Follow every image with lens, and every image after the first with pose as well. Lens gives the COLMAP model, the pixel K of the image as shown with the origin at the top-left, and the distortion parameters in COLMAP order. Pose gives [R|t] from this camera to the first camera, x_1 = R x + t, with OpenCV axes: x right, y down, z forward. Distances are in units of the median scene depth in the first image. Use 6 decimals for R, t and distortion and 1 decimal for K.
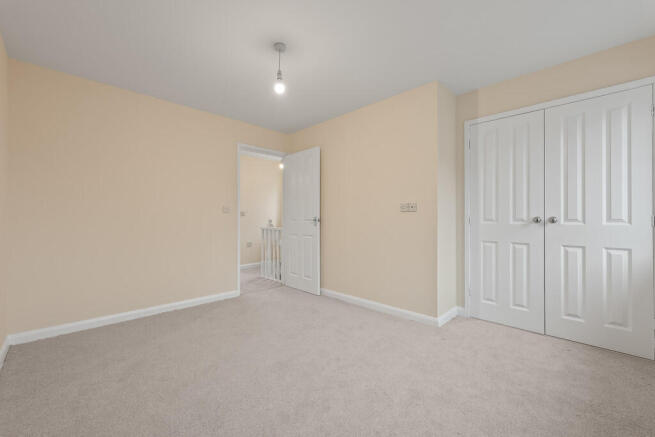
lens RADIAL K [[268.4, 0, 344.7], [0, 268.4, 219.8], [0, 0, 1]] dist [-0.000367, -0.000024]
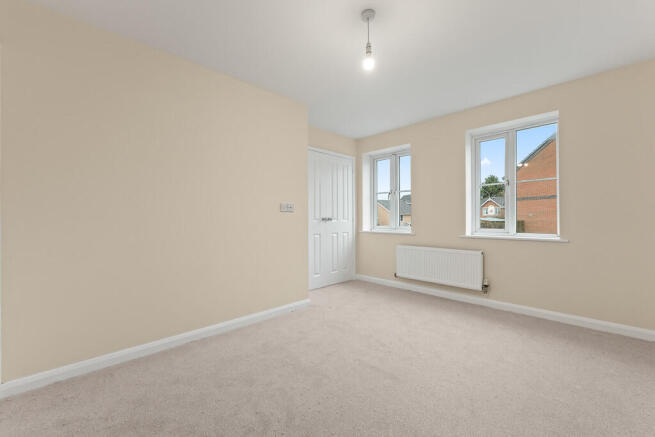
lens RADIAL K [[263.1, 0, 327.5], [0, 263.1, 218.5], [0, 0, 1]] dist [0.000323, 0.000022]
pose [[0.043034, -0.000144, 0.999074, -0.890995], [0.007097, 0.999975, -0.000162, -0.002492], [-0.999048, 0.007097, 0.043034, 0.883627]]
